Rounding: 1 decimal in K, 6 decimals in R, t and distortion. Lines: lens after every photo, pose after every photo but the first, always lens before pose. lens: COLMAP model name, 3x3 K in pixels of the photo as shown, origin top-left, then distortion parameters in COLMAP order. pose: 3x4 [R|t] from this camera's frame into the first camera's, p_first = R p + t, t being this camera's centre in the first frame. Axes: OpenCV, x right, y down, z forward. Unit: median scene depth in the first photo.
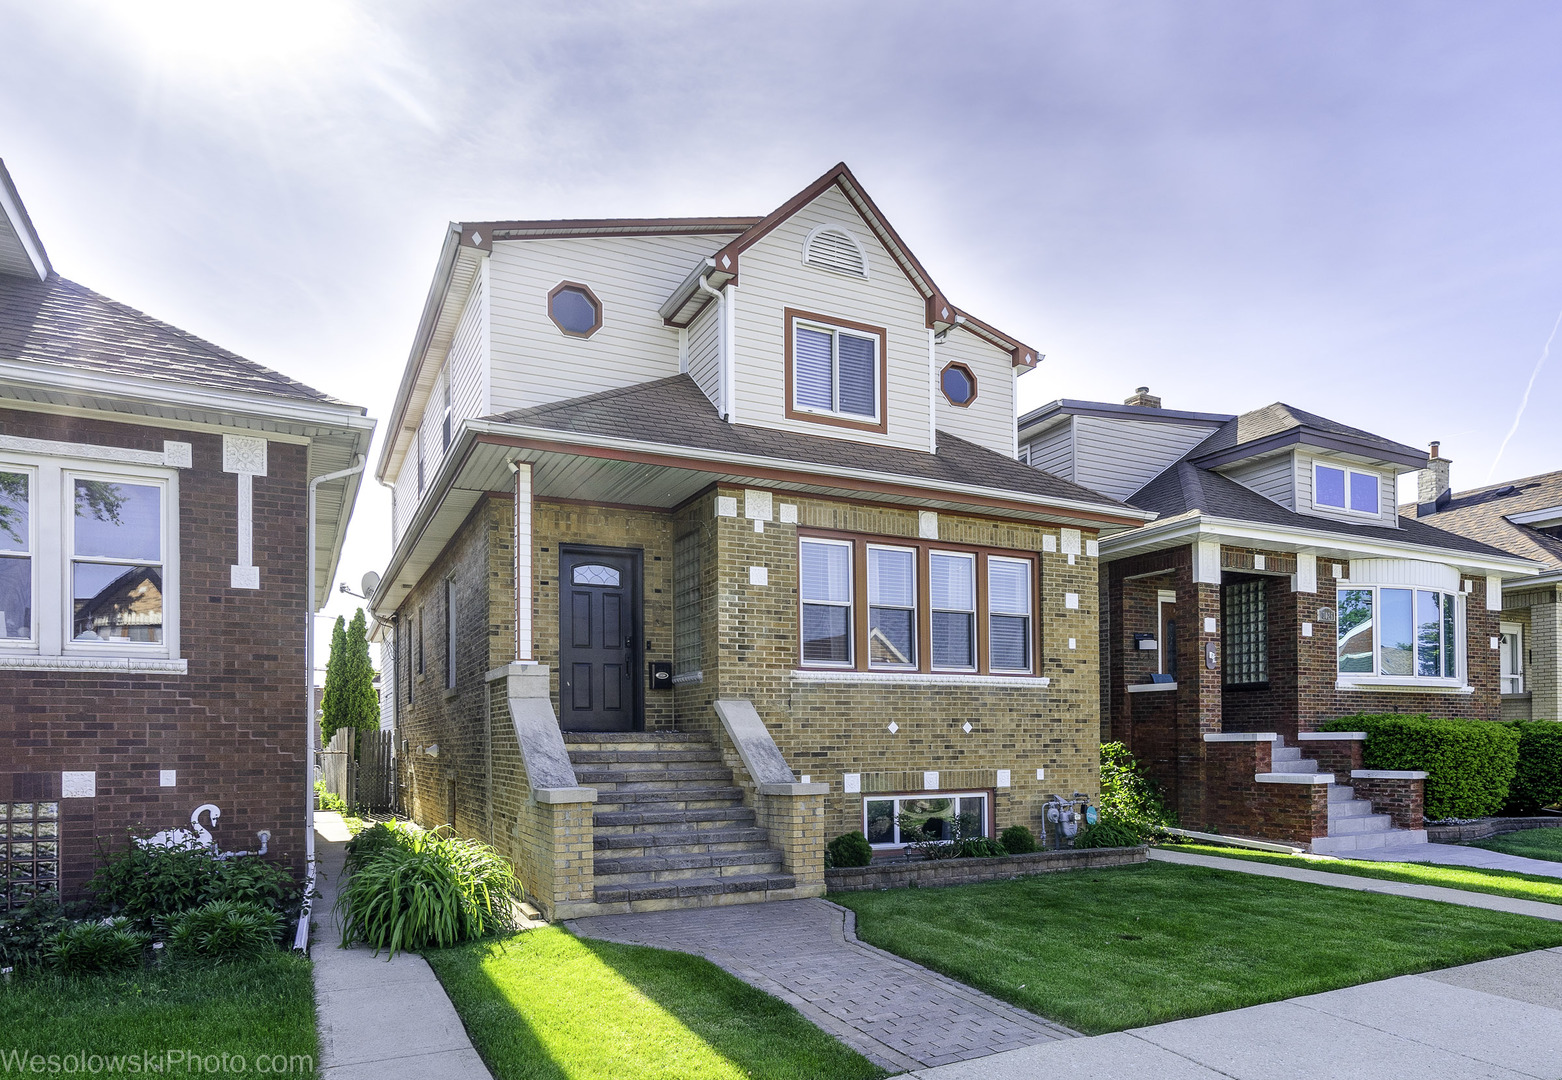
lens RADIAL K [[963.0, 0, 781.0], [0, 963.0, 540.0], [0, 0, 1]] dist [-0.000351, 0.000619]
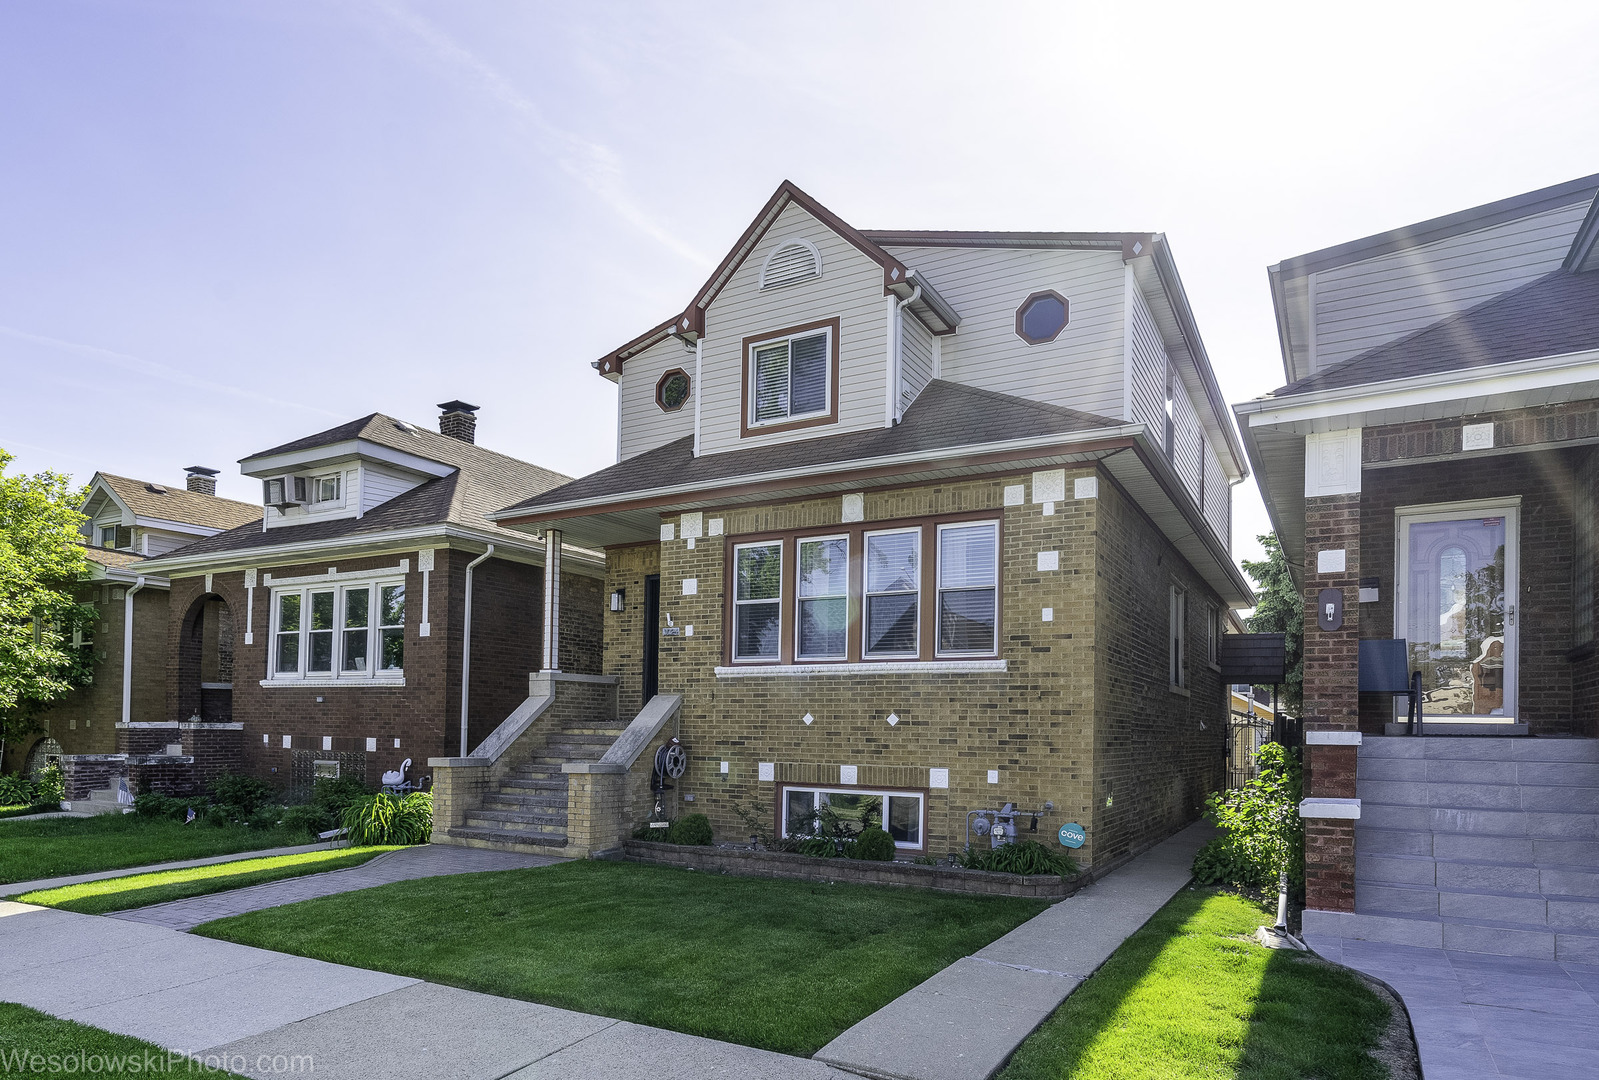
lens RADIAL K [[922.6, 0, 801.7], [0, 922.6, 524.6], [0, 0, 1]] dist [-0.003561, -0.000634]
pose [[0.565883, -0.166433, -0.807512, 0.882938], [0.150035, 0.983848, -0.097637, 0.084820], [0.810719, -0.065904, 0.581714, 0.431492]]
